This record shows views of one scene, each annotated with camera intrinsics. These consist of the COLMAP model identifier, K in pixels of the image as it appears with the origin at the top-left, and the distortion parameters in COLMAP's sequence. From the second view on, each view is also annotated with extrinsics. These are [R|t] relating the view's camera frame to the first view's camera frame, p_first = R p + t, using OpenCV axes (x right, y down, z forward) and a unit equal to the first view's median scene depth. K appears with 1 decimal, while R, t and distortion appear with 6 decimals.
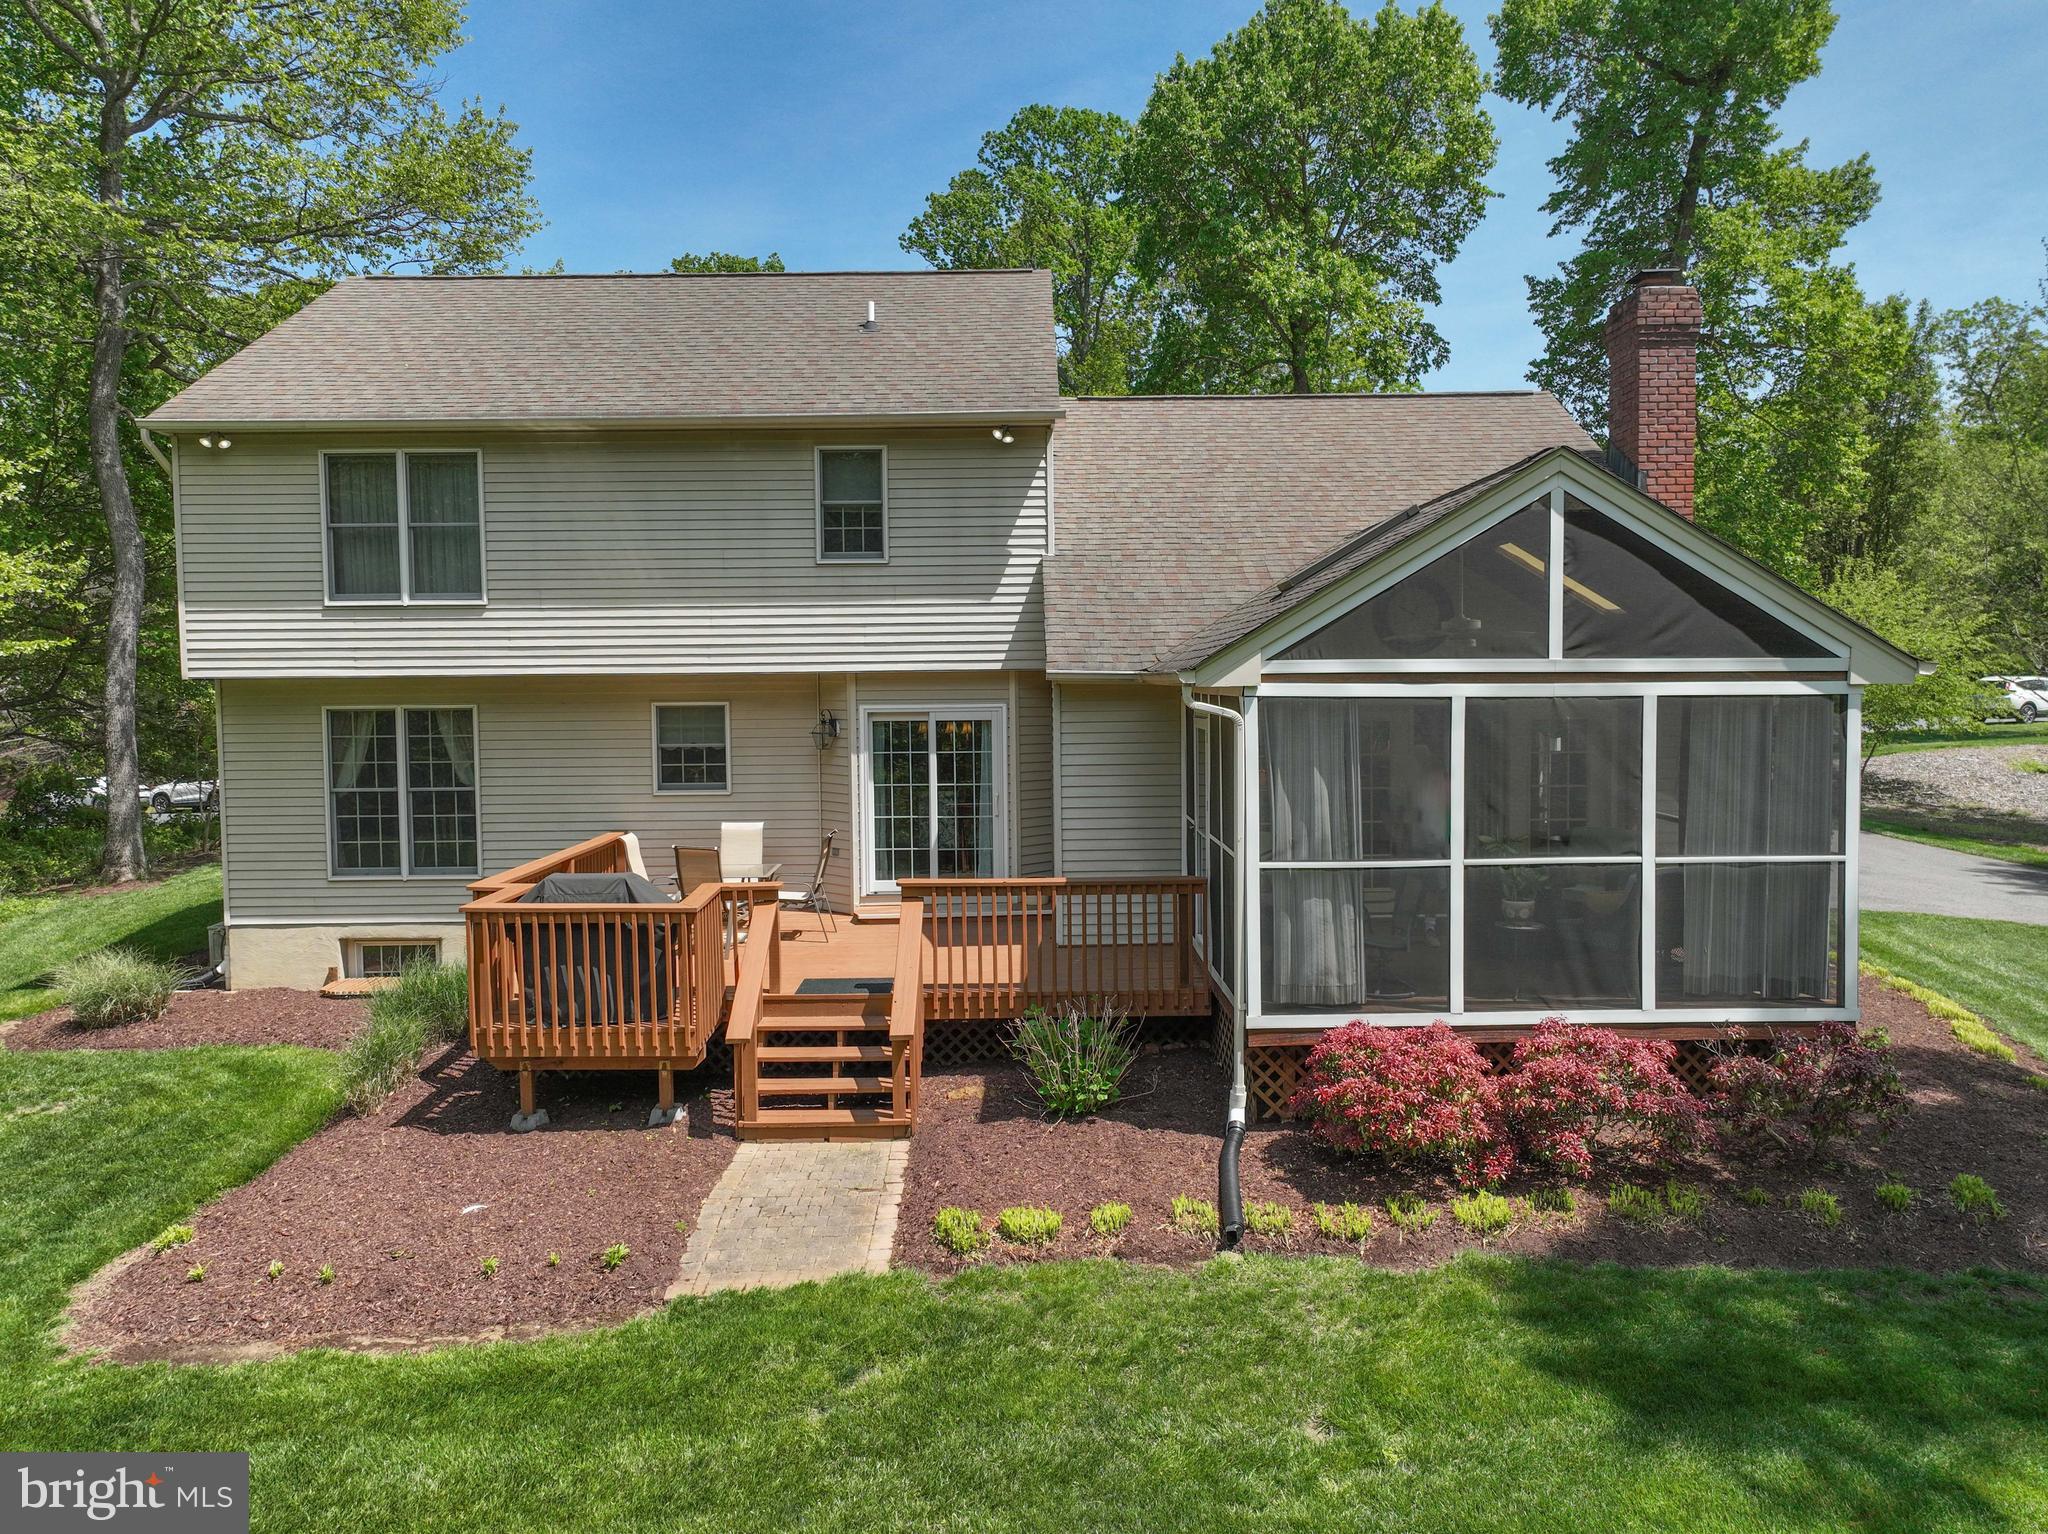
lens RADIAL K [[1438.4, 0, 1037.1], [0, 1438.4, 761.5], [0, 0, 1]] dist [0.005609, 0.008448]
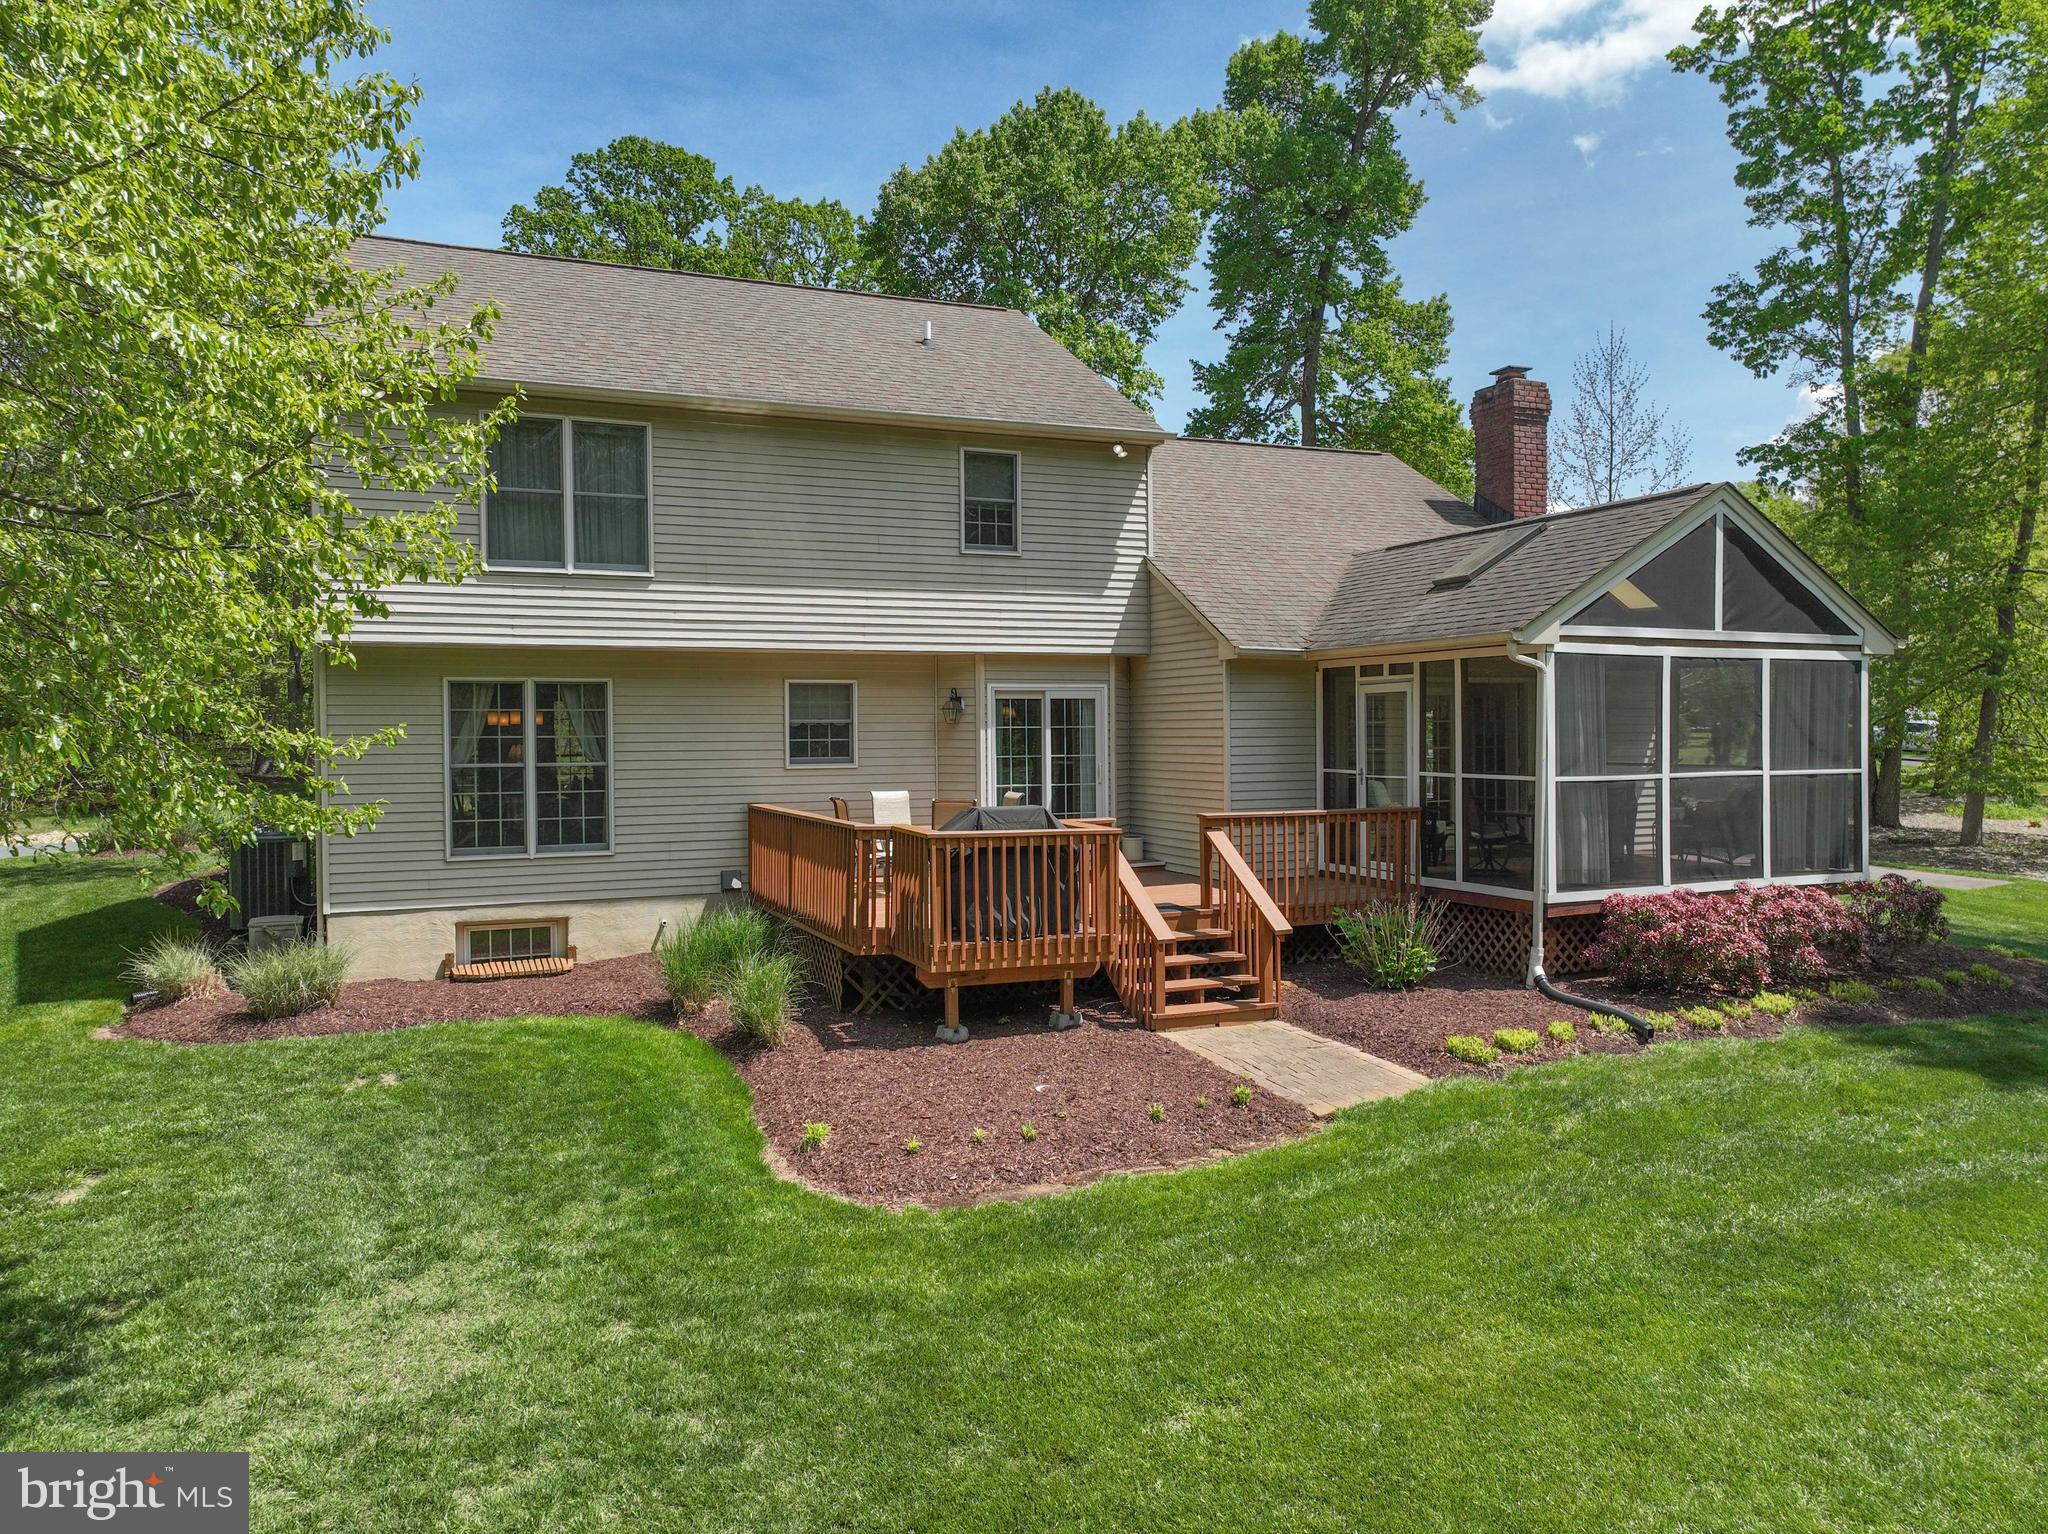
lens RADIAL K [[1438.4, 0, 1037.3], [0, 1438.4, 758.7], [0, 0, 1]] dist [0.005609, 0.008448]
pose [[0.921018, -0.004030, 0.389500, -0.527725], [0.019979, 0.999119, -0.036906, 0.060811], [-0.389008, 0.041773, 0.920287, -0.026336]]
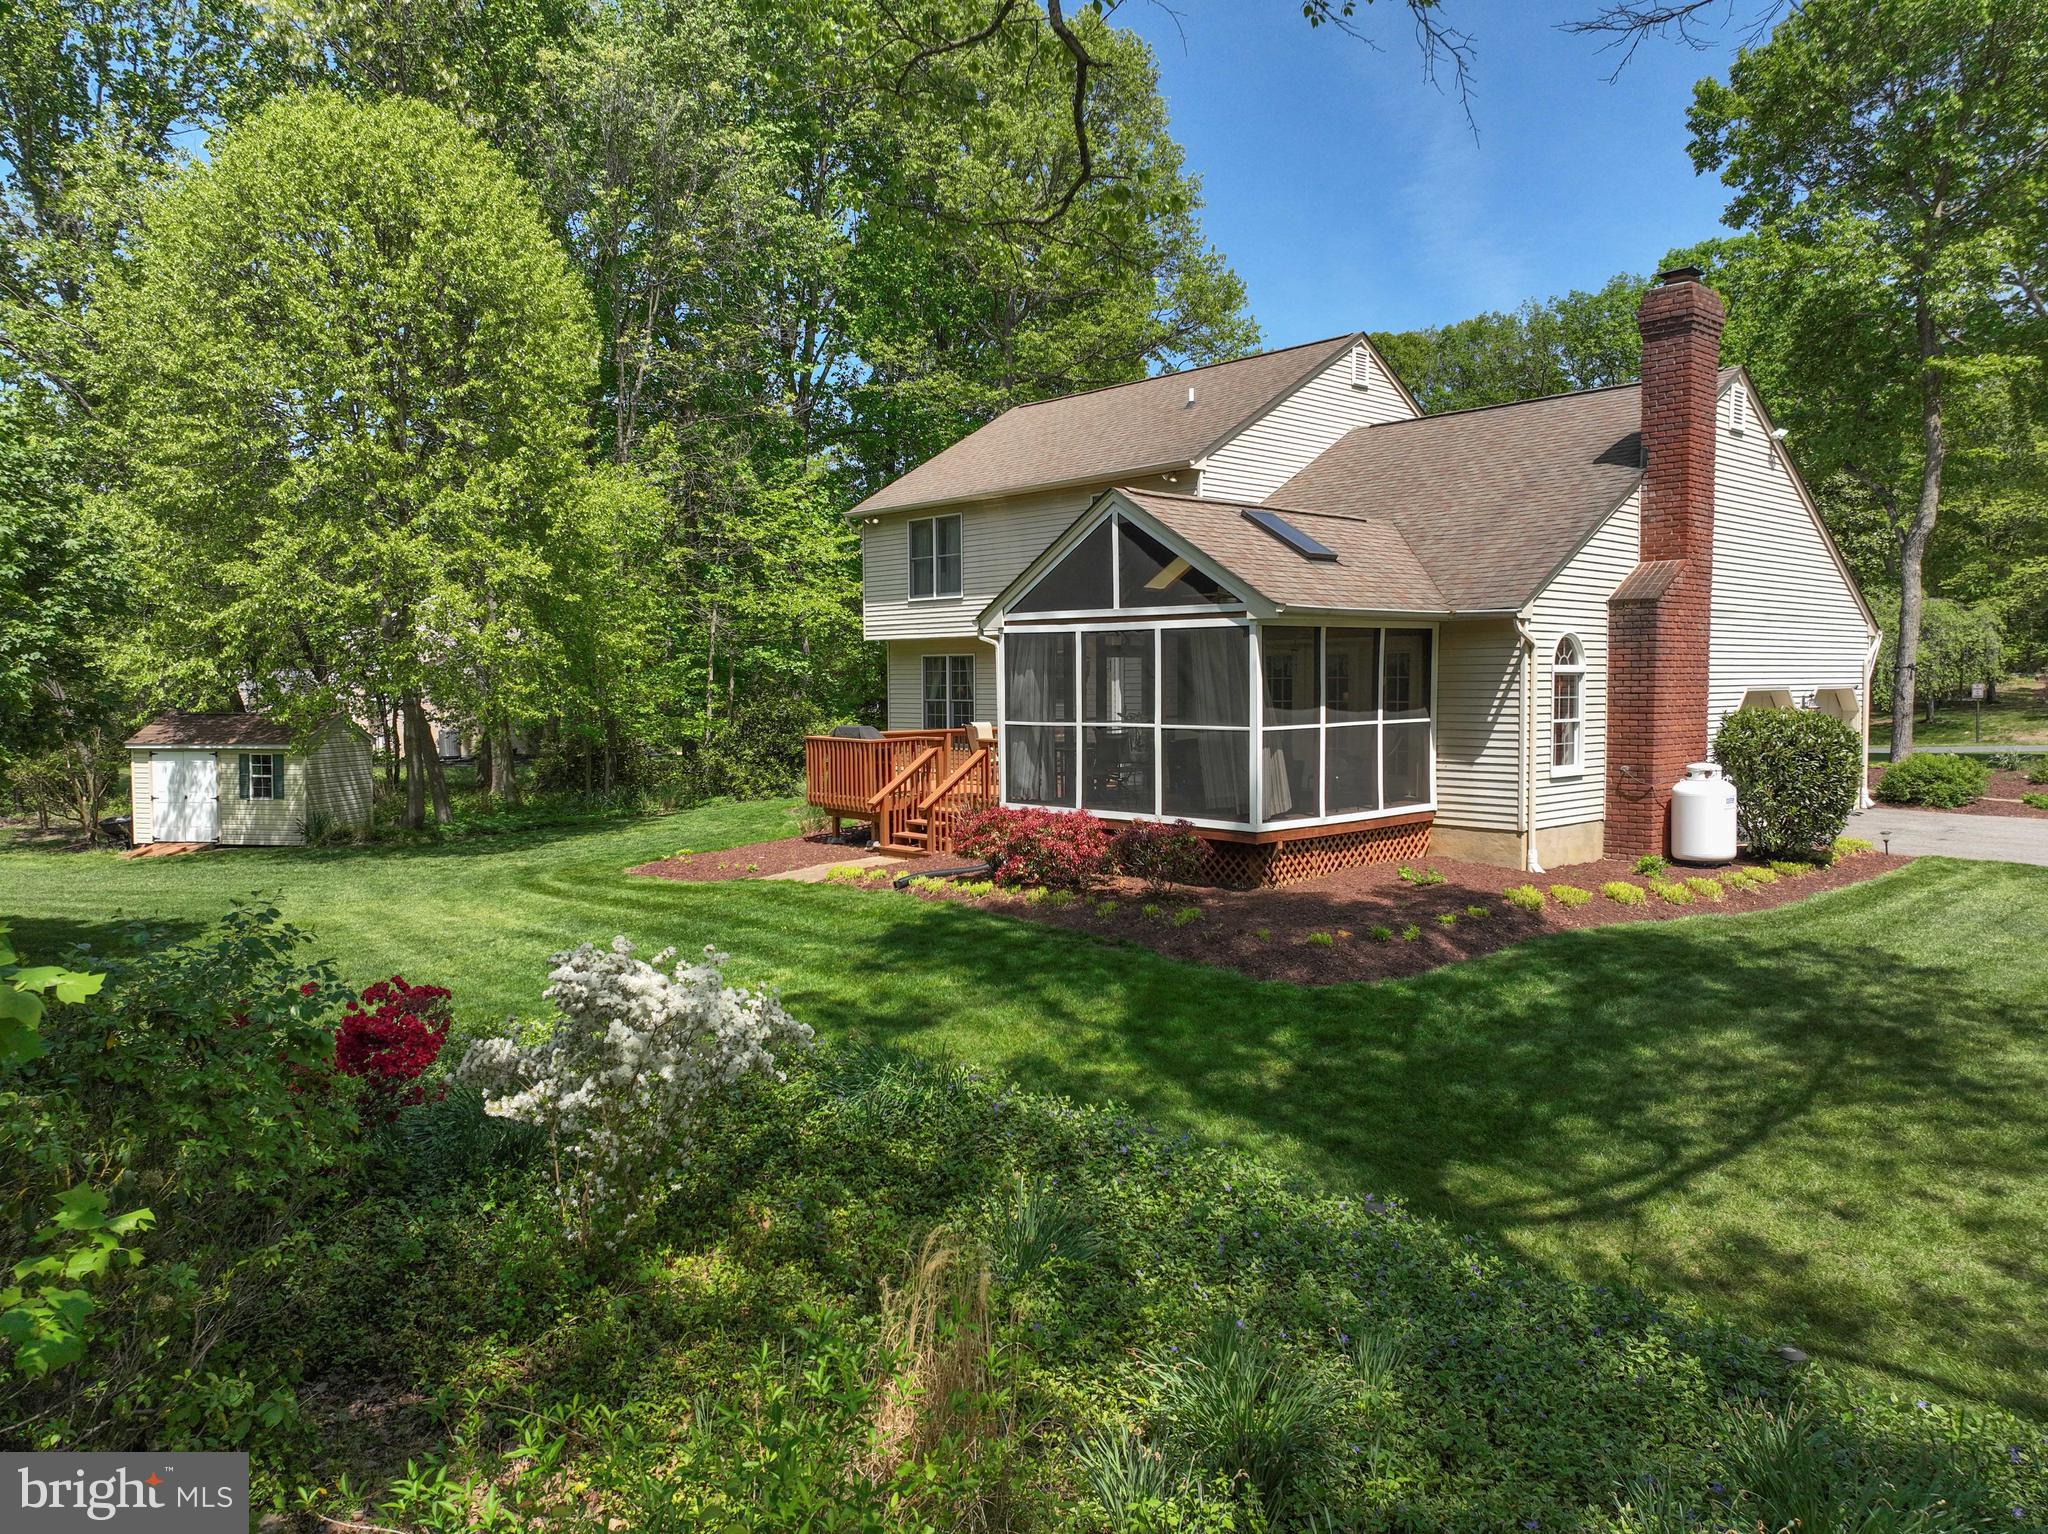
lens RADIAL K [[1438.4, 0, 1033.3], [0, 1438.4, 774.0], [0, 0, 1]] dist [0.005609, 0.008448]
pose [[0.674091, 0.053460, -0.736711, 1.035027], [-0.040625, 0.998551, 0.035289, 0.046770], [0.737531, 0.006141, 0.675286, -0.166109]]
